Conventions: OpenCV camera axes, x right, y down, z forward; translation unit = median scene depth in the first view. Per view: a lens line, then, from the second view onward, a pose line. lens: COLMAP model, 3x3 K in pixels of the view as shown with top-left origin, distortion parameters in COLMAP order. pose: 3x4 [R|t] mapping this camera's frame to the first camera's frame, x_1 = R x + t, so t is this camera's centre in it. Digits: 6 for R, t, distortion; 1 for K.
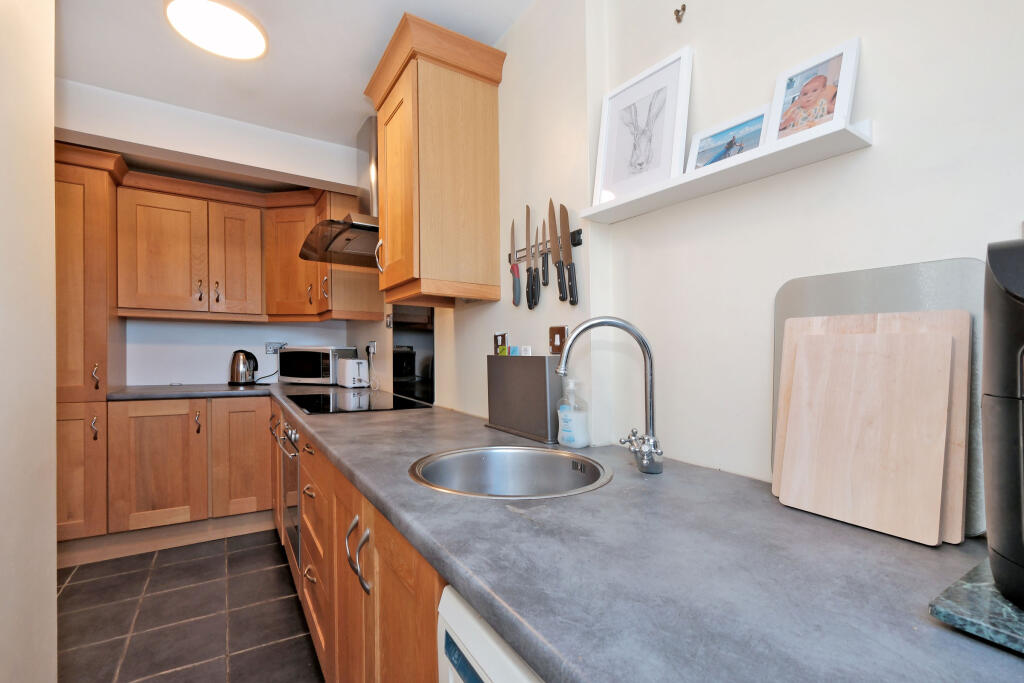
lens RADIAL K [[449.6, 0, 515.6], [0, 449.6, 349.8], [0, 0, 1]] dist [0.001300, -0.000015]
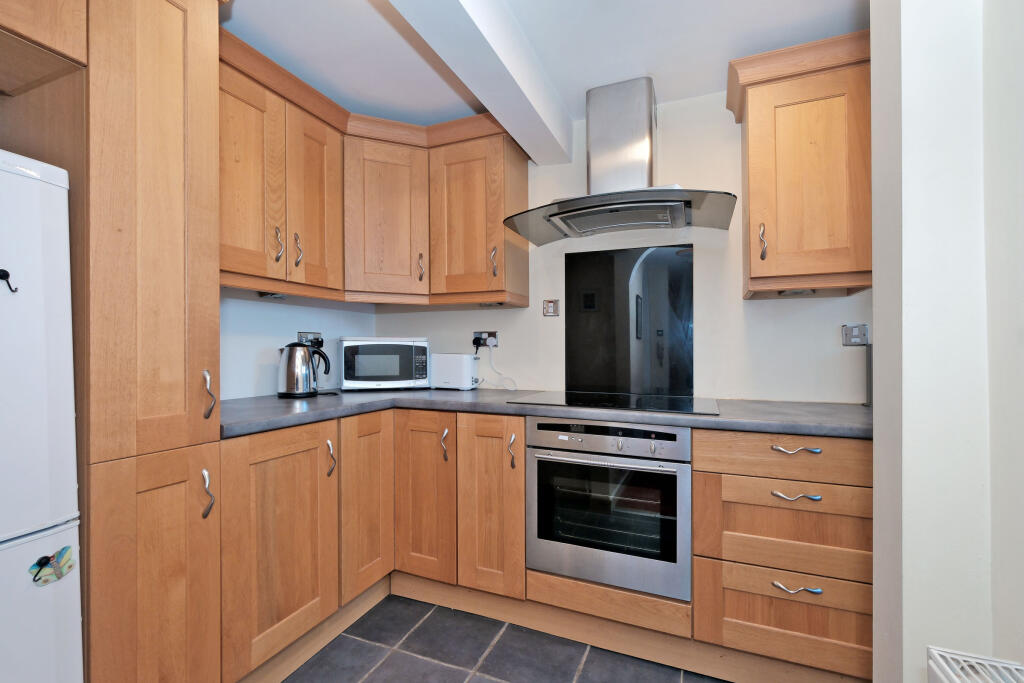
lens RADIAL K [[449.6, 0, 516.2], [0, 449.6, 340.7], [0, 0, 1]] dist [0.001300, -0.000015]
pose [[0.813519, 0.005308, 0.581514, -0.780814], [-0.004852, 0.999985, -0.002339, -0.001765], [-0.581518, -0.000919, 0.813533, 0.311762]]
